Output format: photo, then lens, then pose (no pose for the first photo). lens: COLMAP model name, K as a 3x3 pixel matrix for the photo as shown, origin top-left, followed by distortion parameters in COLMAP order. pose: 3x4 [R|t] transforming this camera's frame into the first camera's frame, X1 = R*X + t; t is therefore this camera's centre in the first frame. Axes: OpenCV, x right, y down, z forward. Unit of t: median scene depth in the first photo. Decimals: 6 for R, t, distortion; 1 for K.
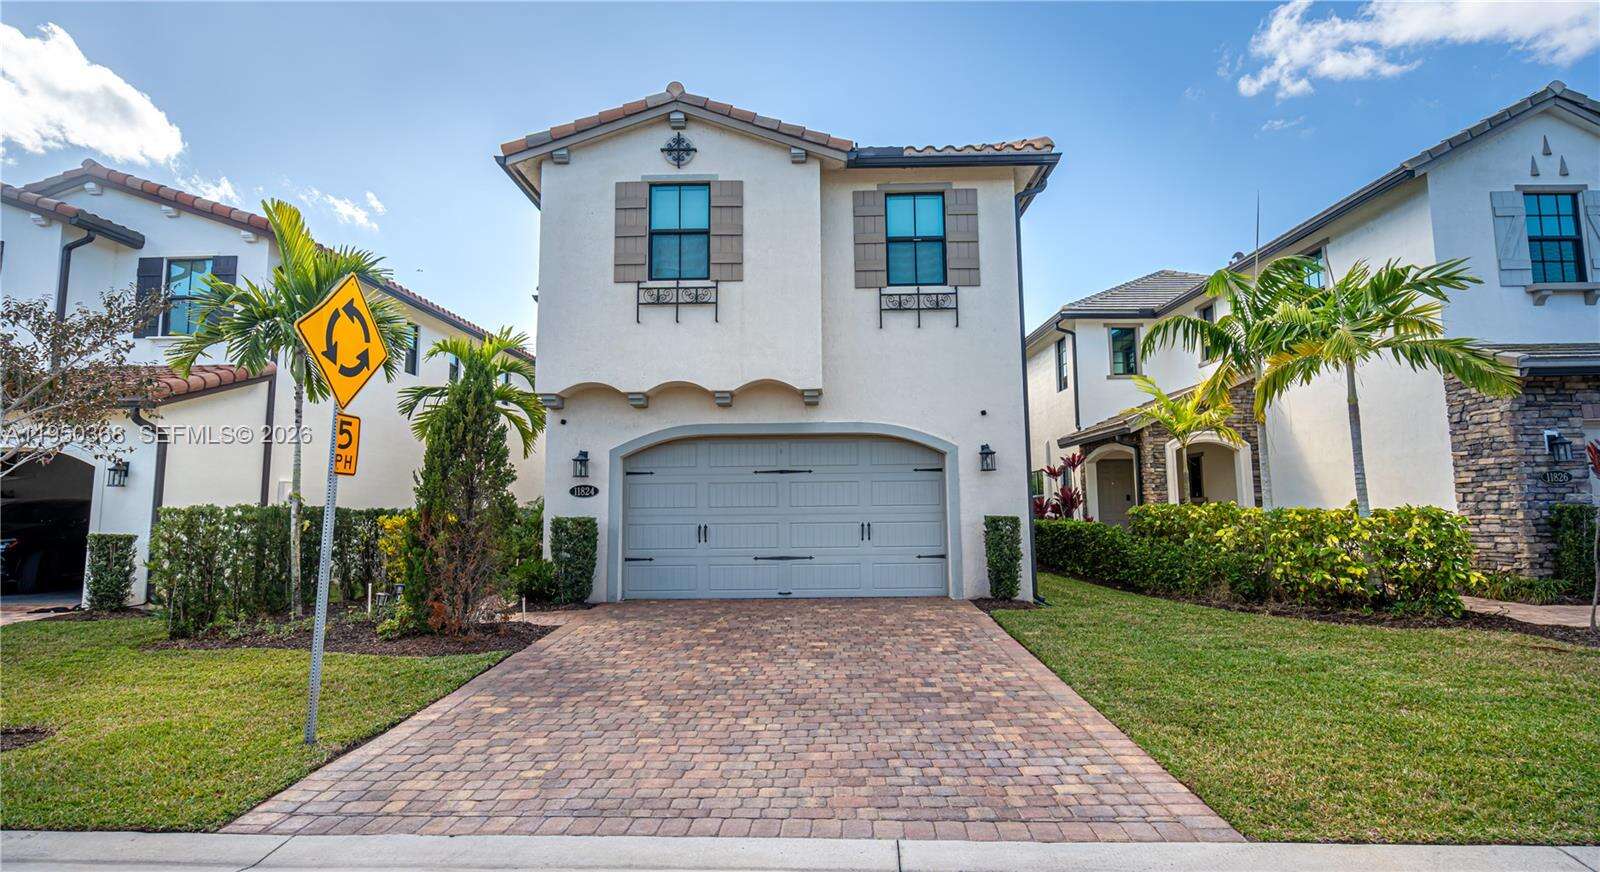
lens RADIAL K [[806.9, 0, 814.3], [0, 806.9, 418.8], [0, 0, 1]] dist [0.013921, -0.000059]
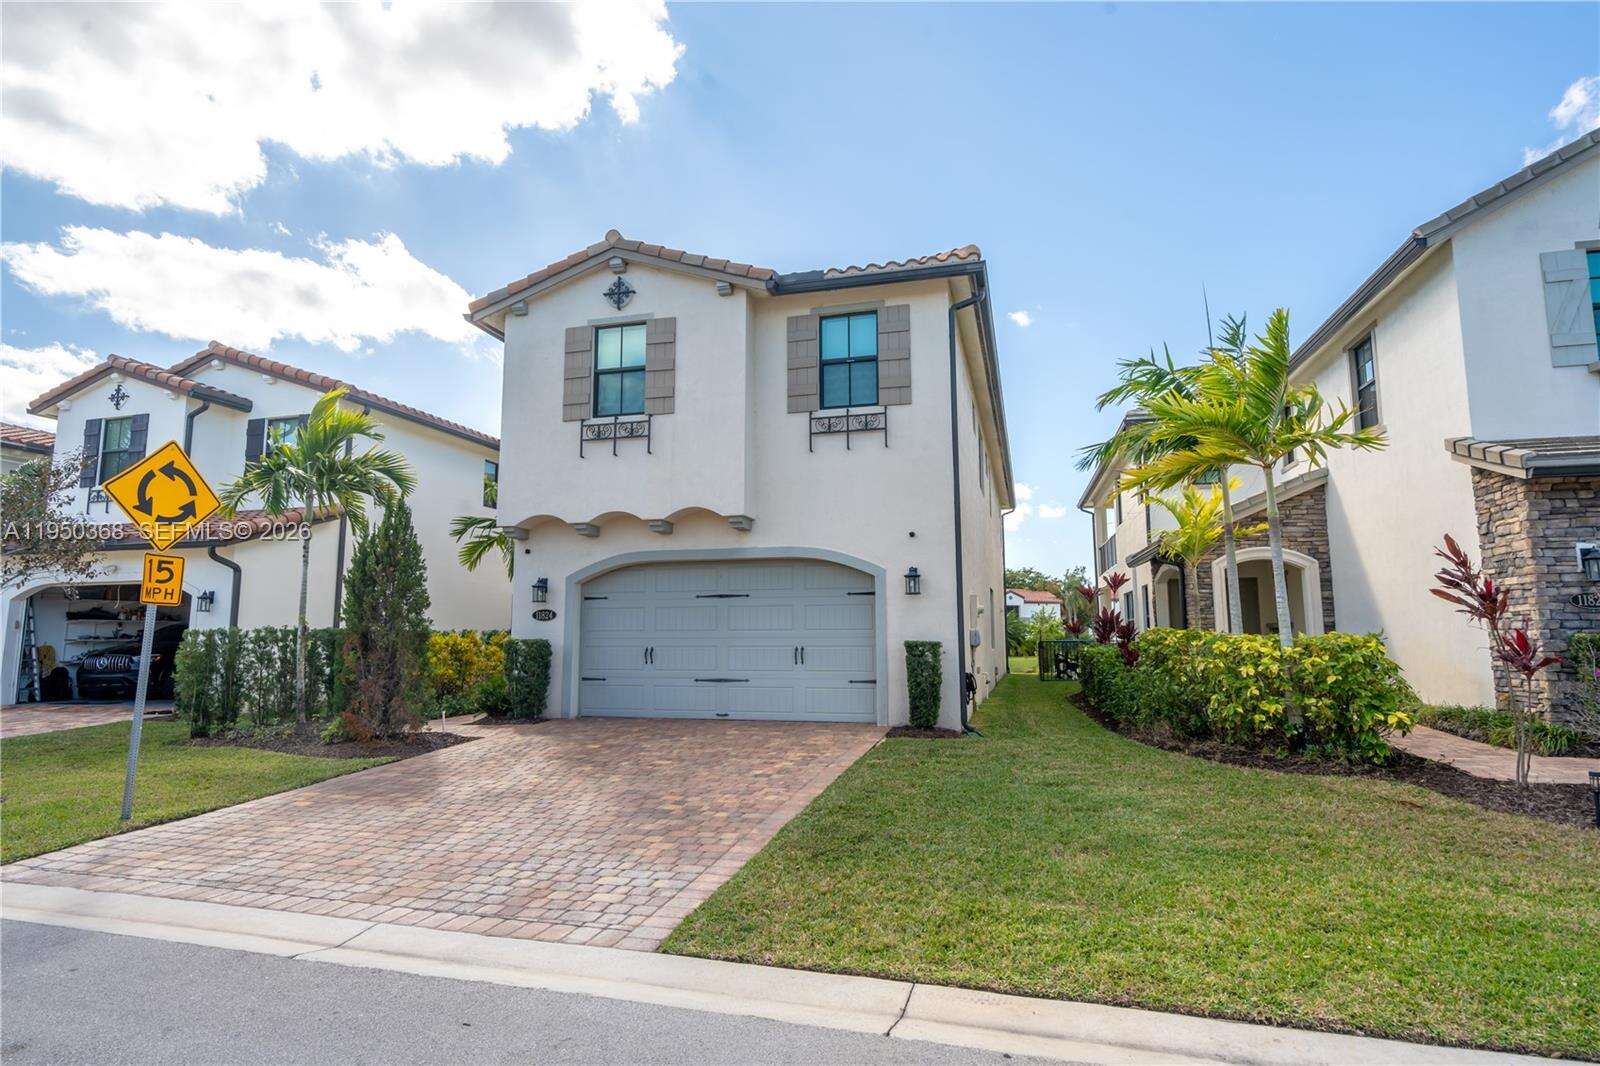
lens RADIAL K [[833.8, 0, 800.0], [0, 833.8, 533.0], [0, 0, 1]] dist [0.010642, 0.000449]
pose [[0.970275, -0.021658, -0.241032, 0.320678], [0.020367, 0.999762, -0.007844, -0.004467], [0.241145, 0.002702, 0.970485, -0.004817]]
